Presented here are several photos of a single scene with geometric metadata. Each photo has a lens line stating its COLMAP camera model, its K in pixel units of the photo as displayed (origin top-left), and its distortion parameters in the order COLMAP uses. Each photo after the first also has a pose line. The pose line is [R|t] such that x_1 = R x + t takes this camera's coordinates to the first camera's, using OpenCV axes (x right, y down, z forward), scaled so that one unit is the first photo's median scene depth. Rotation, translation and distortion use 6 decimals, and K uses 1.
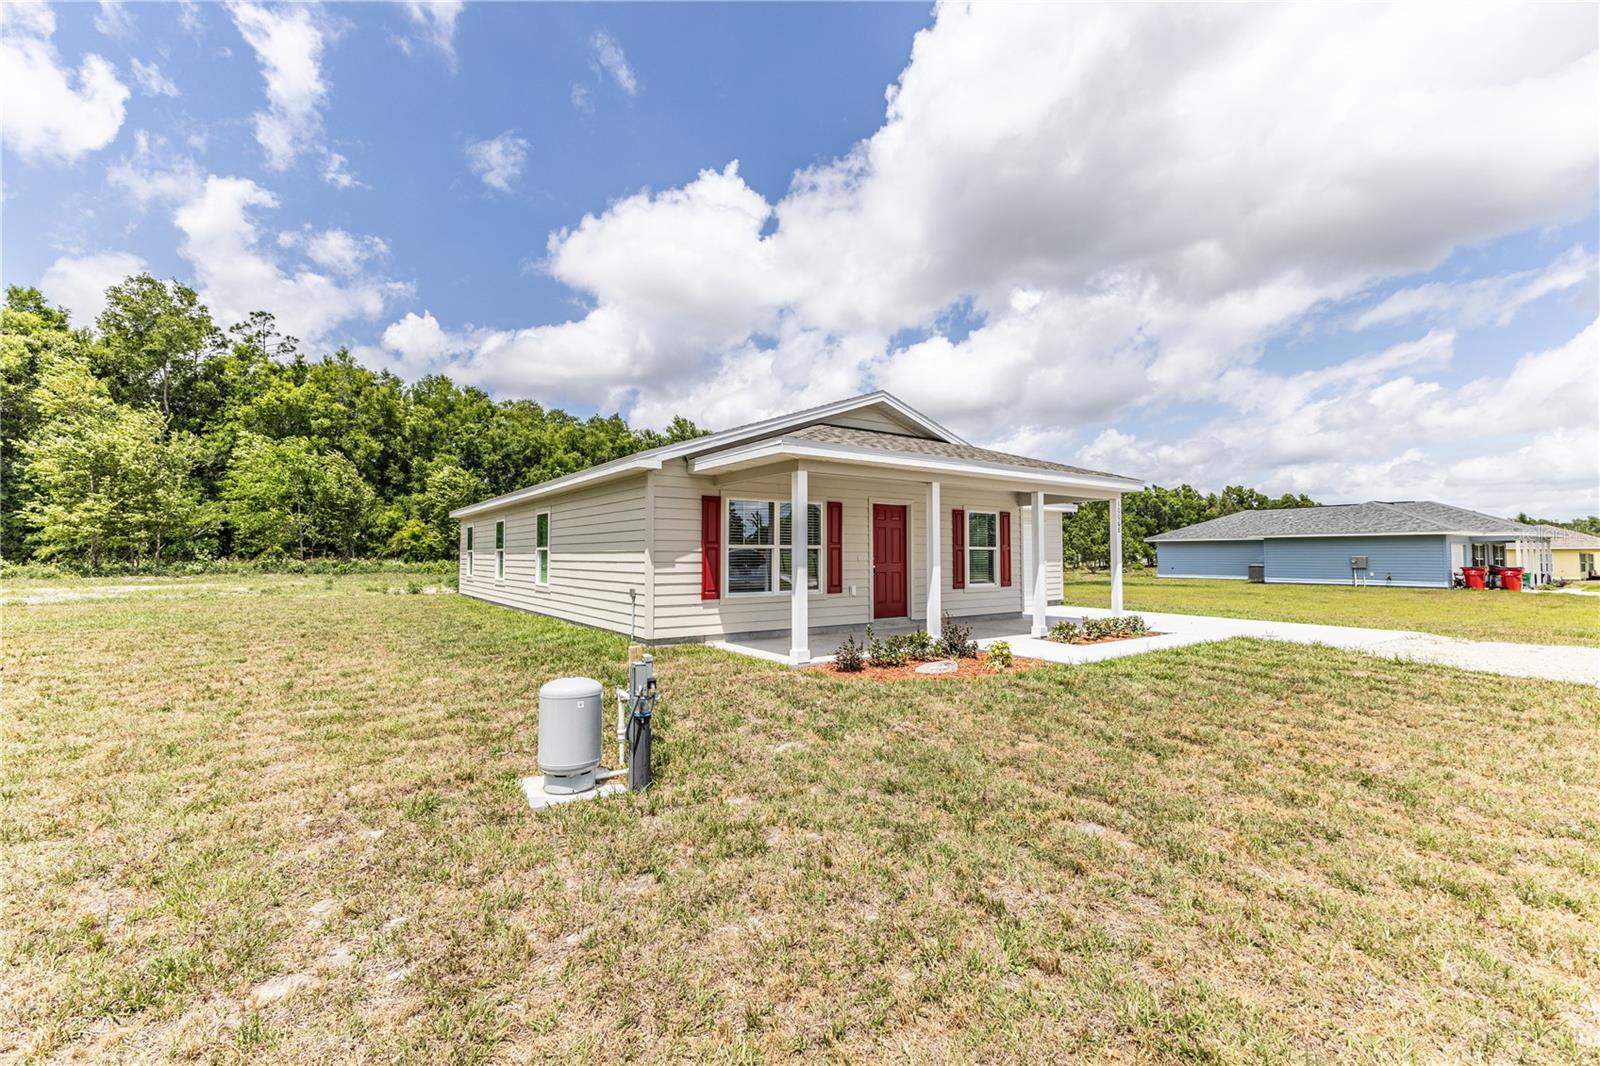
lens RADIAL K [[685.9, 0, 802.9], [0, 685.9, 573.8], [0, 0, 1]] dist [0.002556, 0.000264]
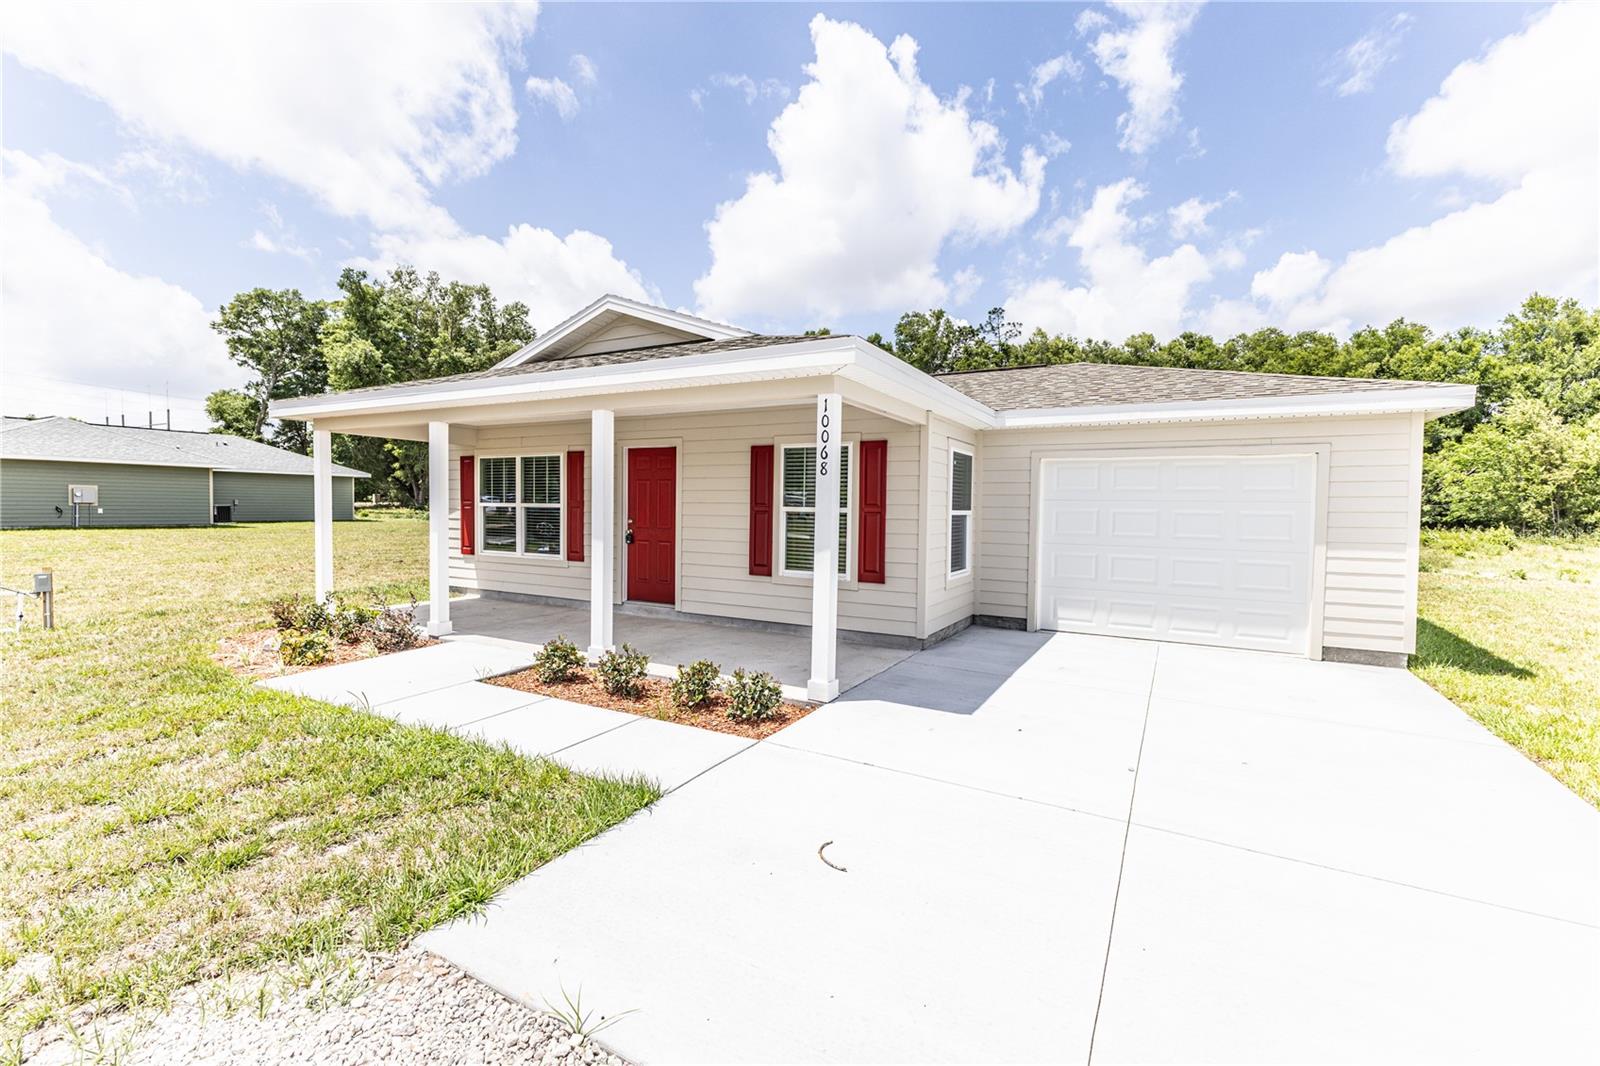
lens RADIAL K [[679.2, 0, 812.7], [0, 679.2, 523.7], [0, 0, 1]] dist [0.003887, 0.000504]
pose [[0.441244, 0.031615, -0.896830, 0.743769], [-0.036930, 0.999172, 0.017053, -0.033944], [0.896627, 0.025595, 0.442046, 0.728992]]
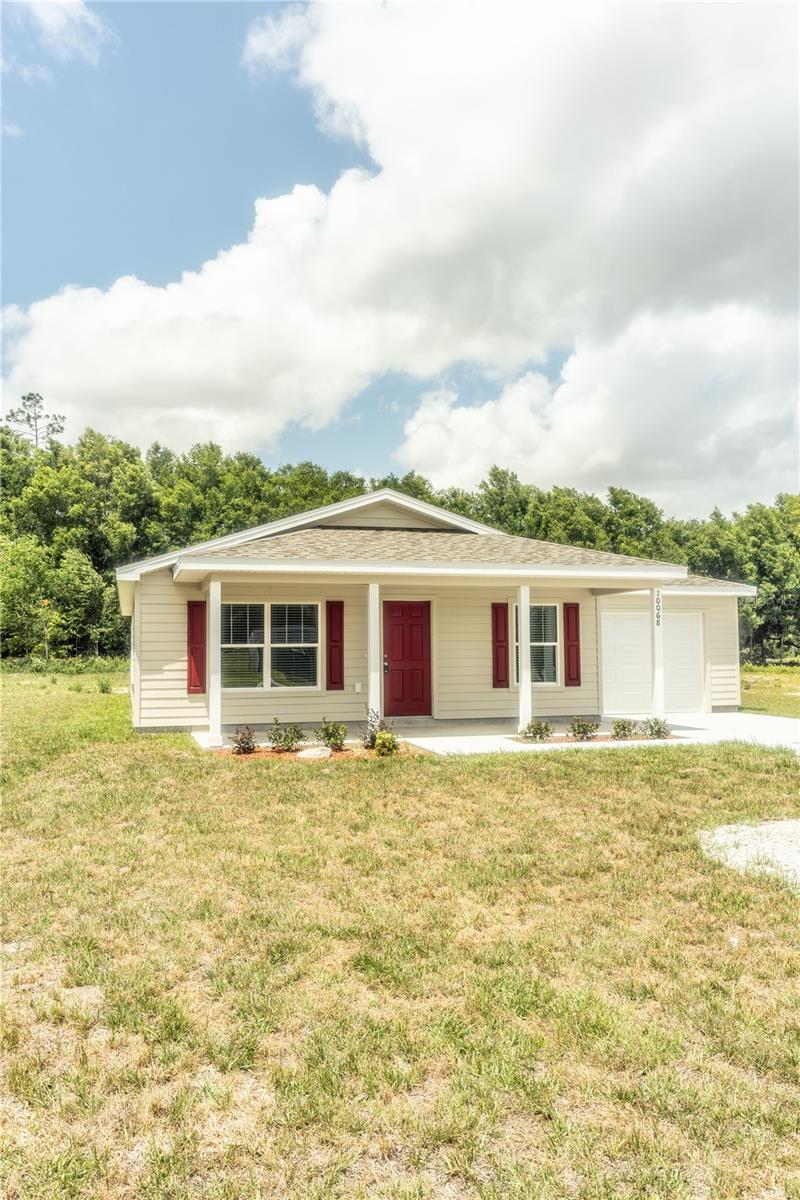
lens RADIAL K [[954.8, 0, 400.0], [0, 954.8, 600.0], [0, 0, 1]] dist [0.023933, -0.000736]
pose [[0.946690, -0.023053, -0.321319, 0.489367], [-0.002244, 0.996940, -0.078135, 0.004603], [0.322137, 0.074691, 0.943742, -0.265933]]
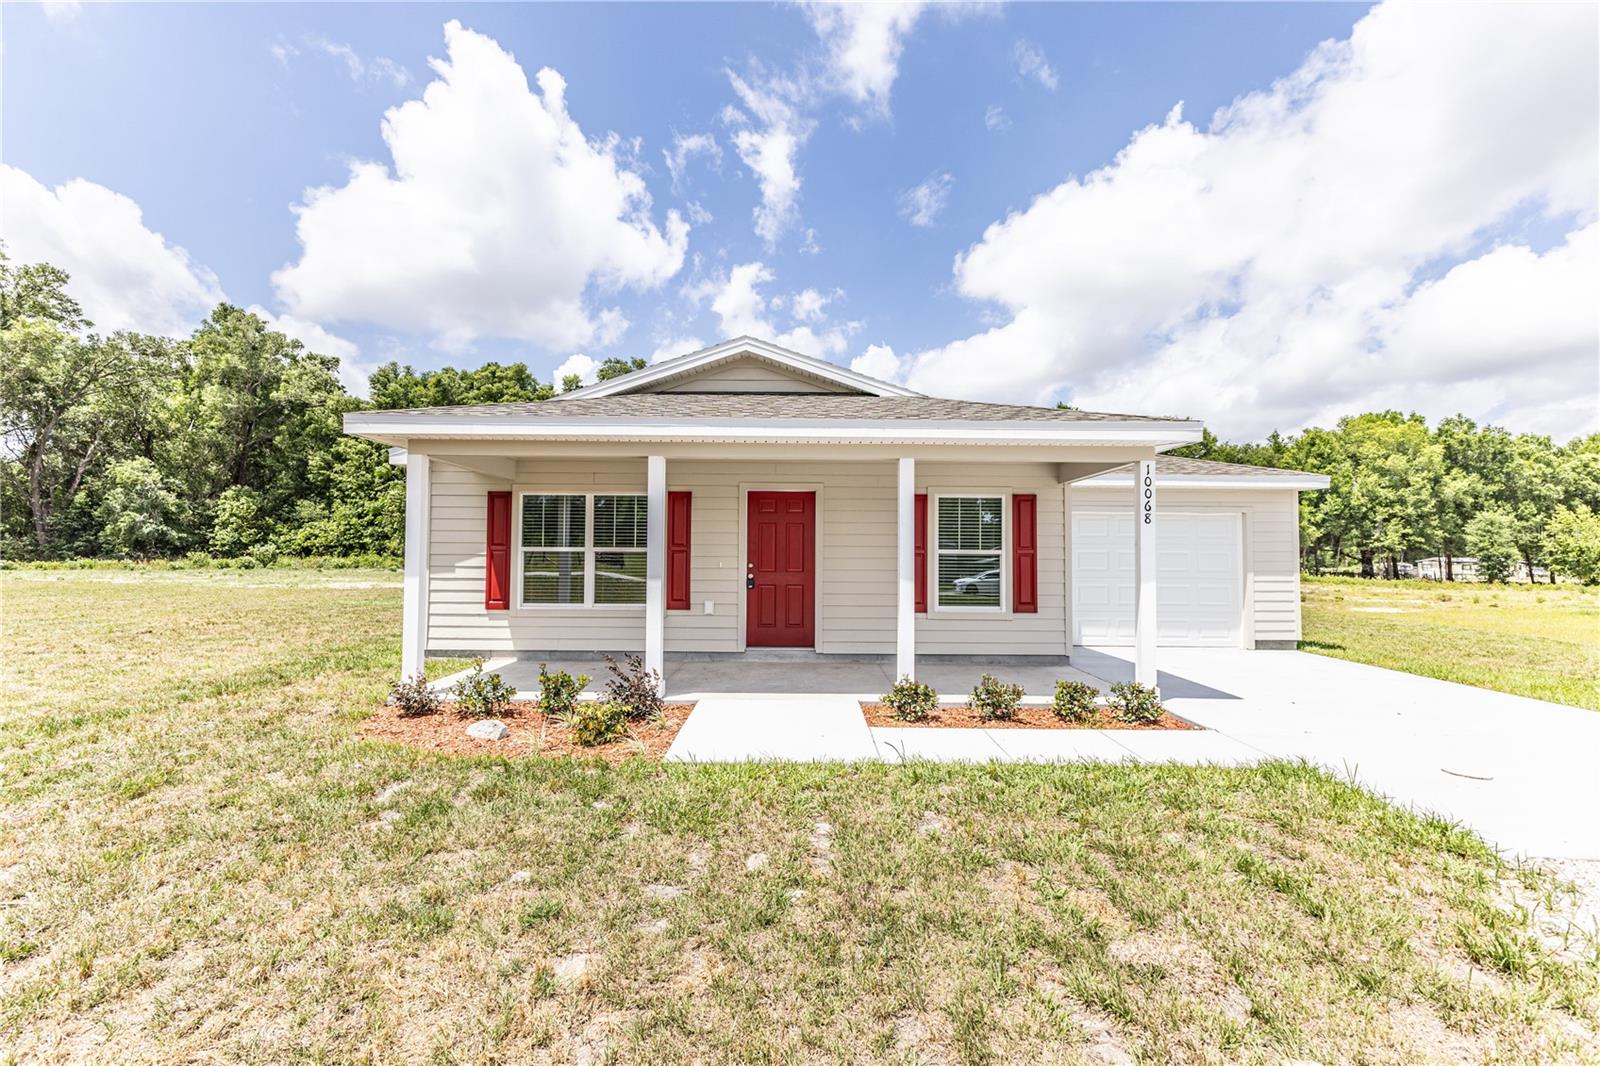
lens RADIAL K [[696.5, 0, 800.0], [0, 696.5, 533.0], [0, 0, 1]] dist [-0.000317, 0.000230]
pose [[0.822664, -0.012316, -0.568395, 0.492868], [-0.022584, 0.998268, -0.054318, -0.014625], [0.568079, 0.057522, 0.820961, 0.350806]]
